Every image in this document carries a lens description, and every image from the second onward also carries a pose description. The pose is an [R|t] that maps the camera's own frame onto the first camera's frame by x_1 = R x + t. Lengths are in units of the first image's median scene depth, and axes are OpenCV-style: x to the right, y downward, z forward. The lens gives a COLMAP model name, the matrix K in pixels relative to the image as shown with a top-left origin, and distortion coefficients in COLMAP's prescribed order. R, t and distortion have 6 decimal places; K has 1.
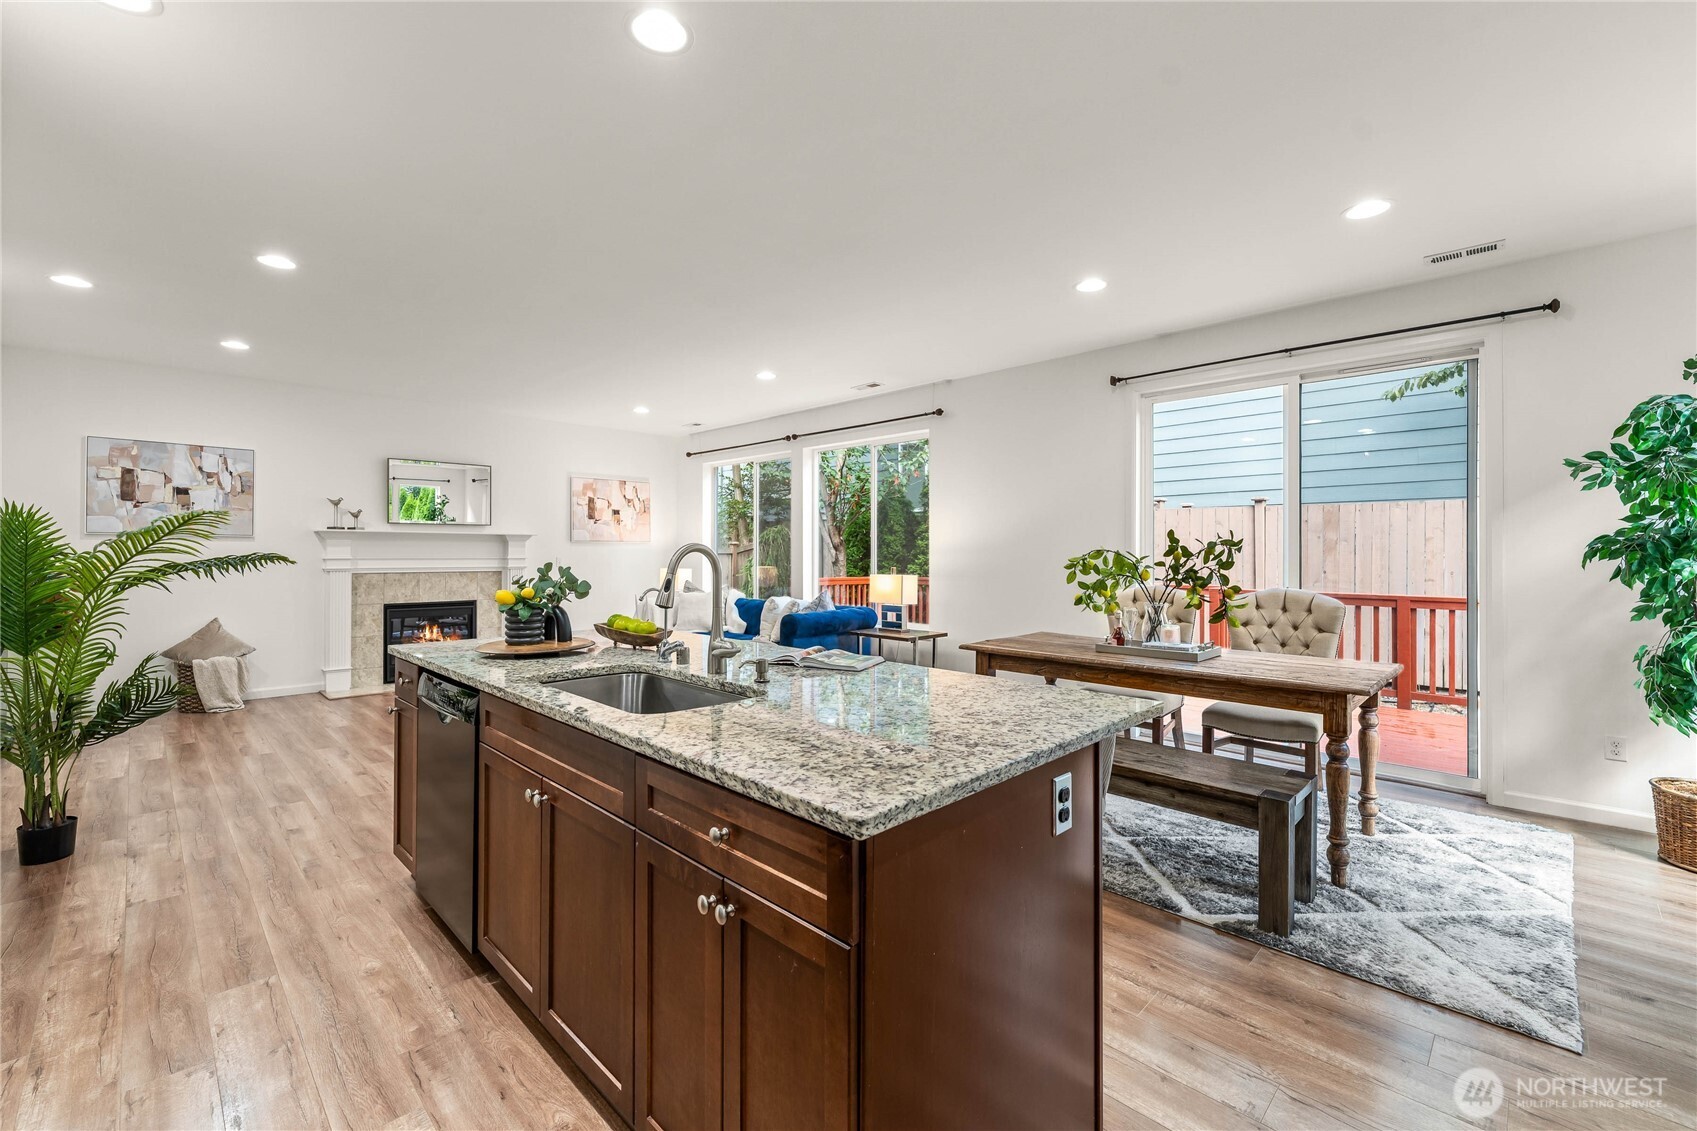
lens RADIAL K [[697.7, 0, 844.2], [0, 697.7, 549.2], [0, 0, 1]] dist [-0.001549, -0.000657]
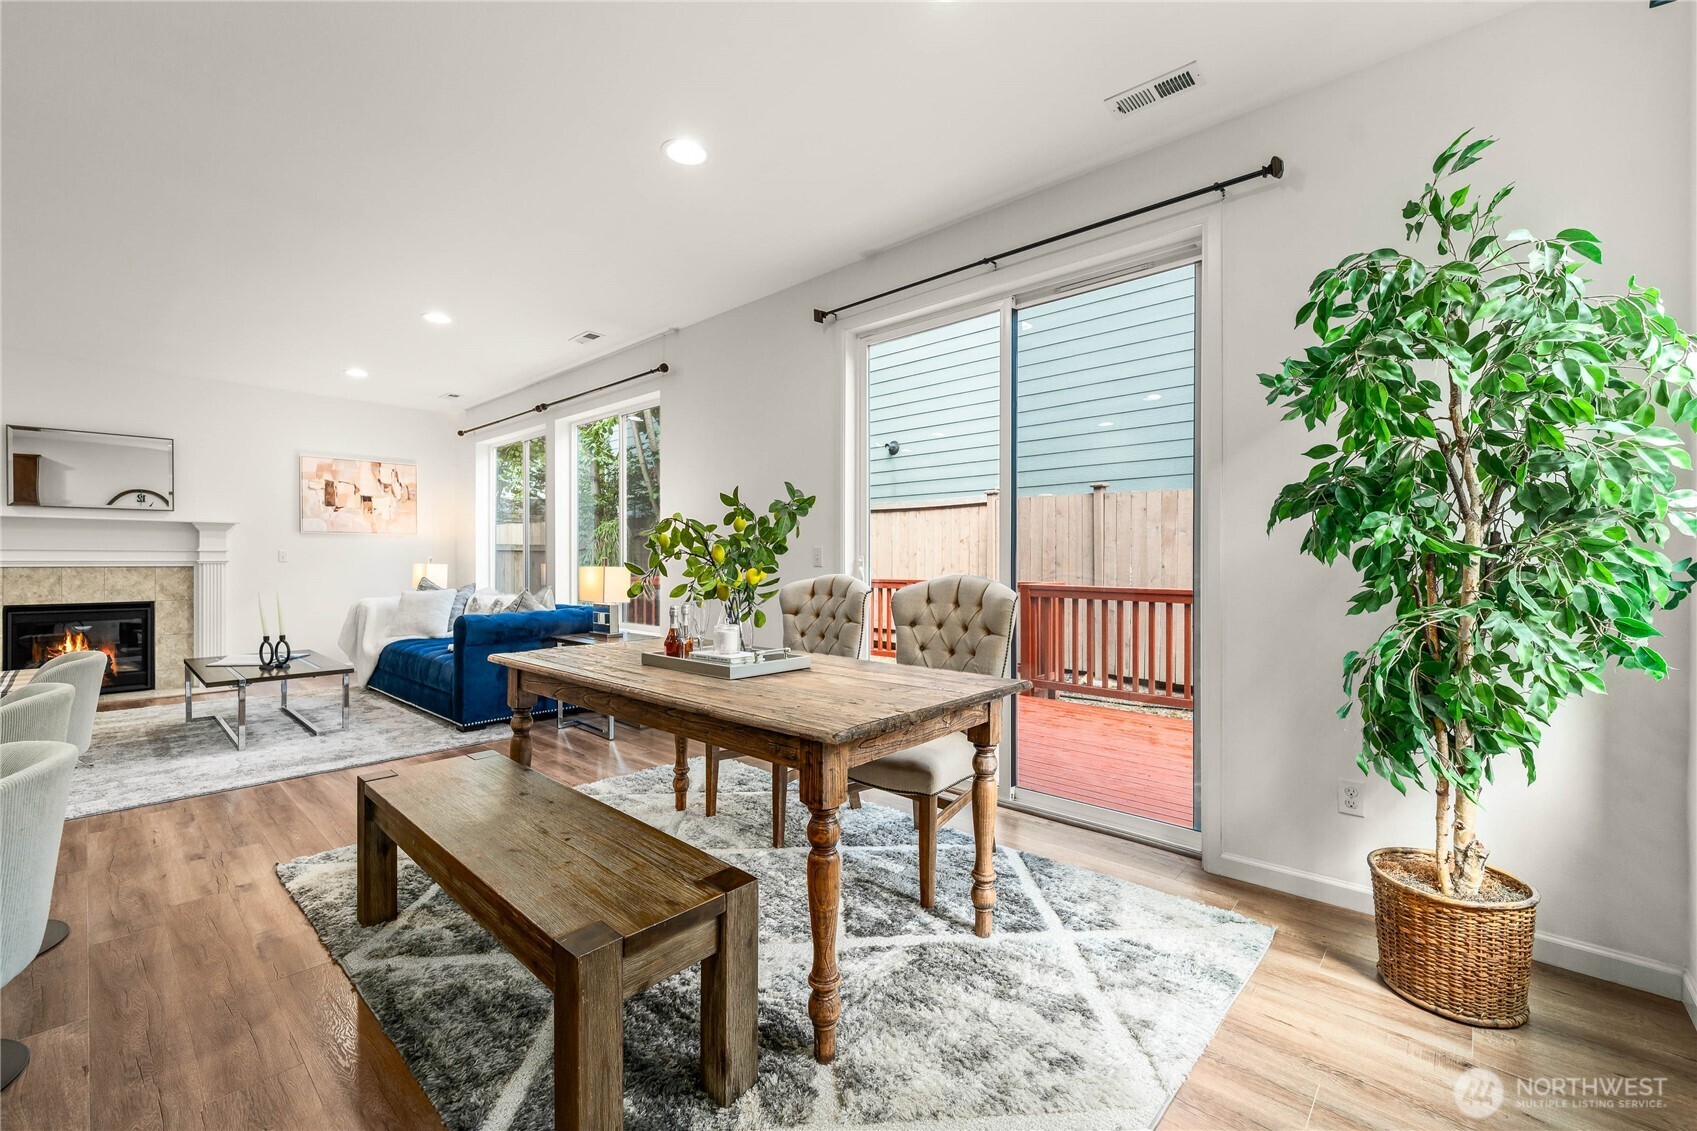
lens RADIAL K [[690.6, 0, 843.3], [0, 690.6, 558.4], [0, 0, 1]] dist [0.000558, -0.000185]
pose [[0.998905, -0.000514, 0.046784, 0.444471], [0.000272, 0.999987, 0.005184, 0.032629], [-0.046786, -0.005166, 0.998892, 0.259605]]
